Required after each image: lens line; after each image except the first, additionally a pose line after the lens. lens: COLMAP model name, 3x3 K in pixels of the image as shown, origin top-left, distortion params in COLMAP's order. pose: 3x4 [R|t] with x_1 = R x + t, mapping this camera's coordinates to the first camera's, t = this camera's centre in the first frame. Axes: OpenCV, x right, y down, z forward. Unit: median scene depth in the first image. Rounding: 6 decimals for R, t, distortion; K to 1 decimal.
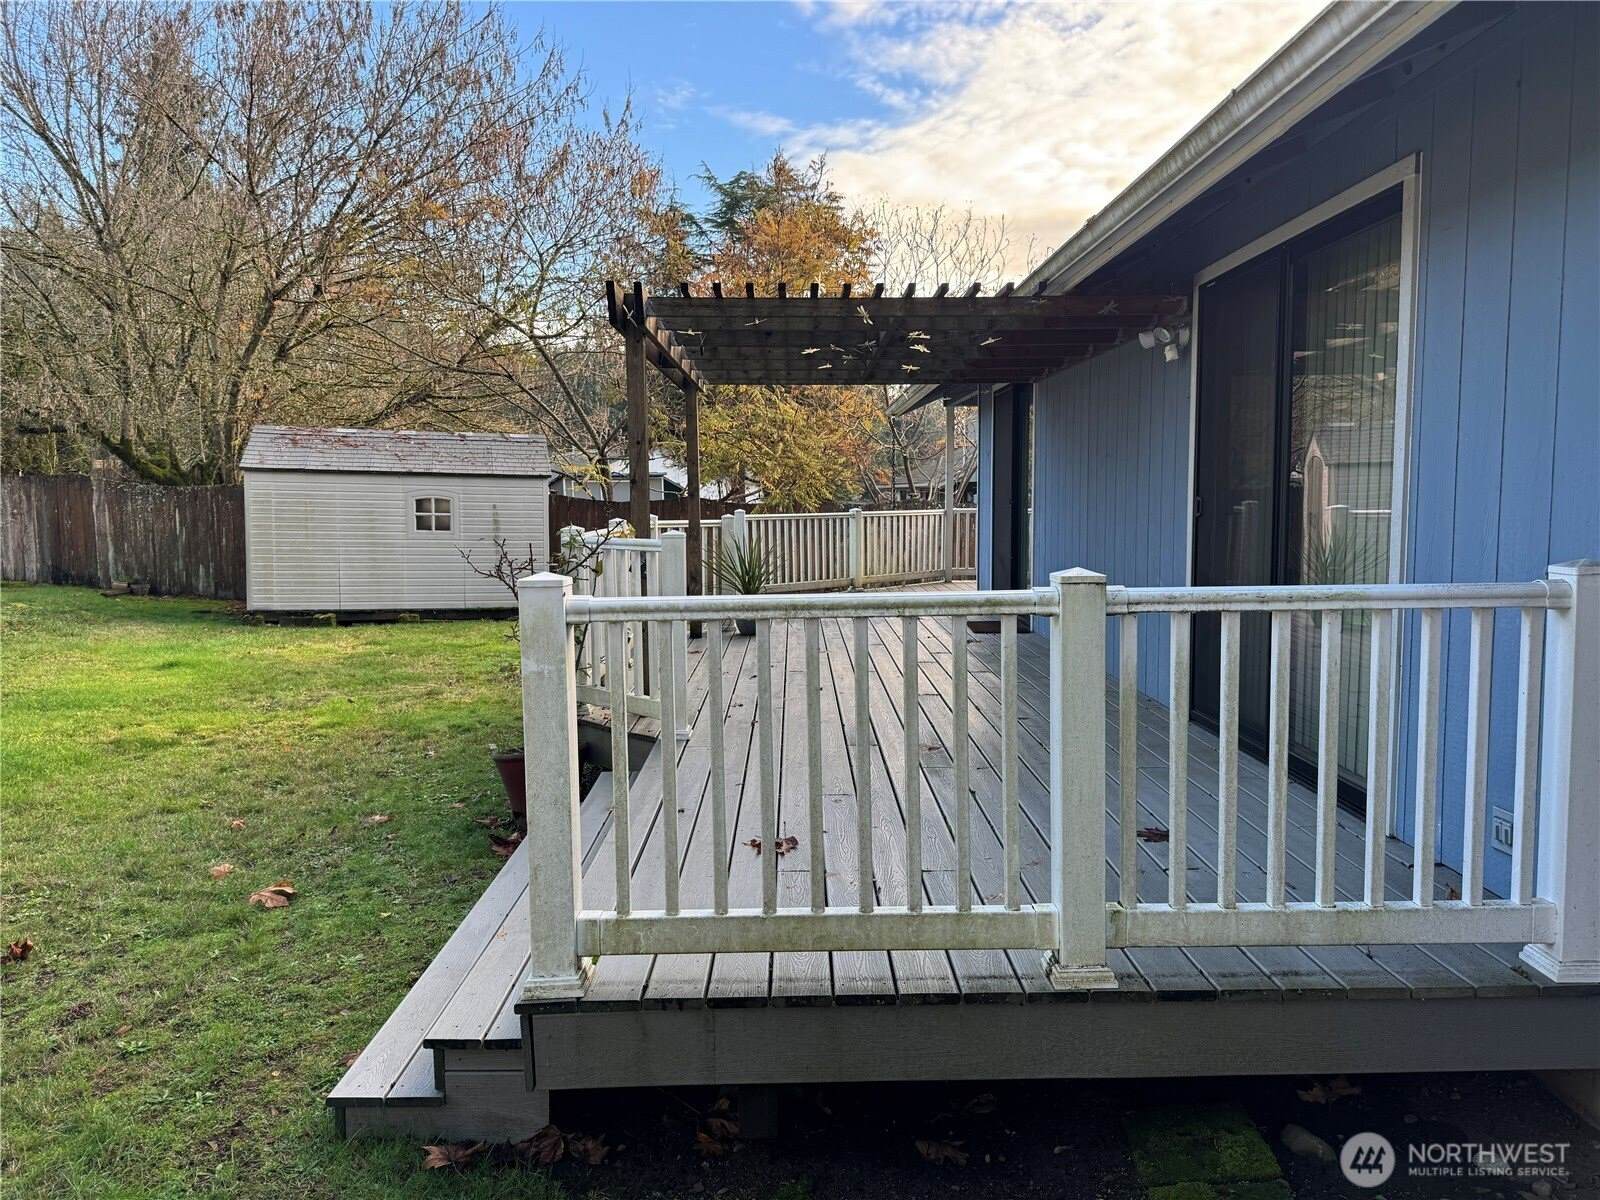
lens RADIAL K [[1142.9, 0, 788.9], [0, 1142.9, 588.7], [0, 0, 1]] dist [0.082455, -0.104131]
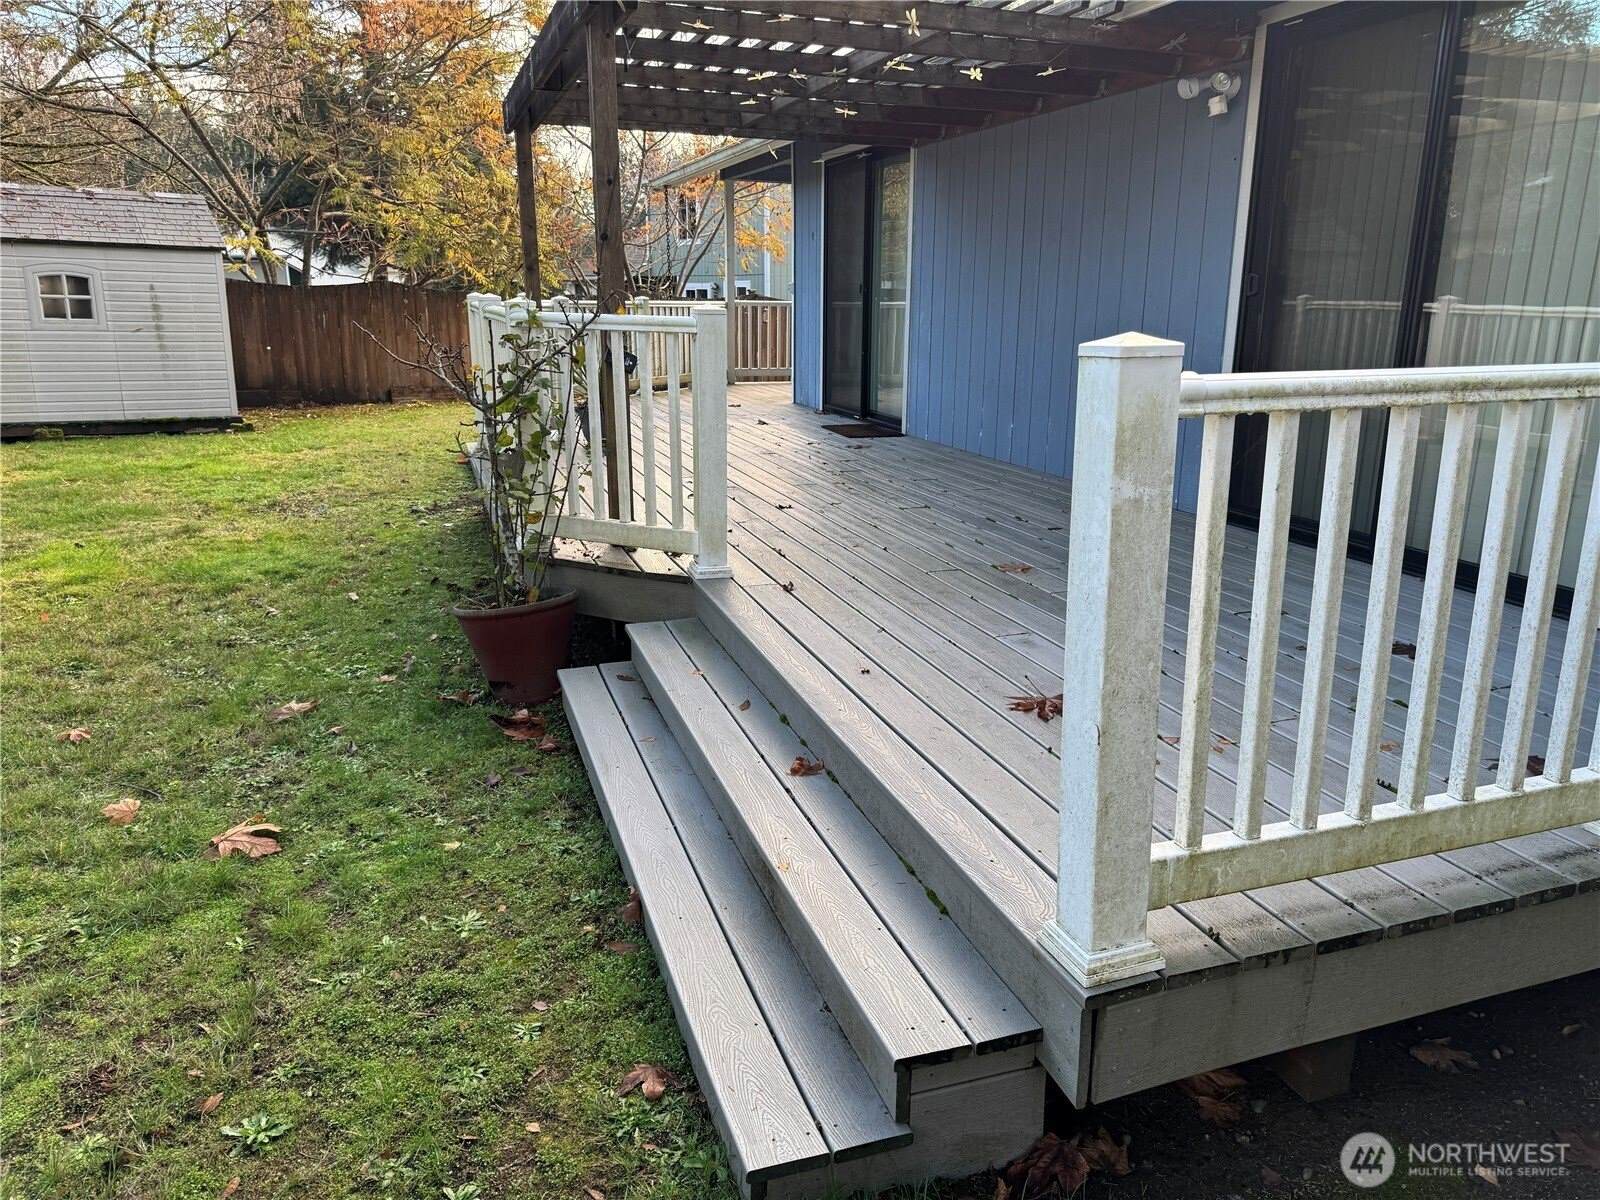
lens RADIAL K [[1142.9, 0, 812.7], [0, 1142.9, 595.3], [0, 0, 1]] dist [0.082455, -0.104131]
pose [[0.943162, -0.068789, 0.325136, -0.325750], [0.011801, 0.984659, 0.174091, 0.007536], [-0.332124, -0.160359, 0.929505, 0.261805]]
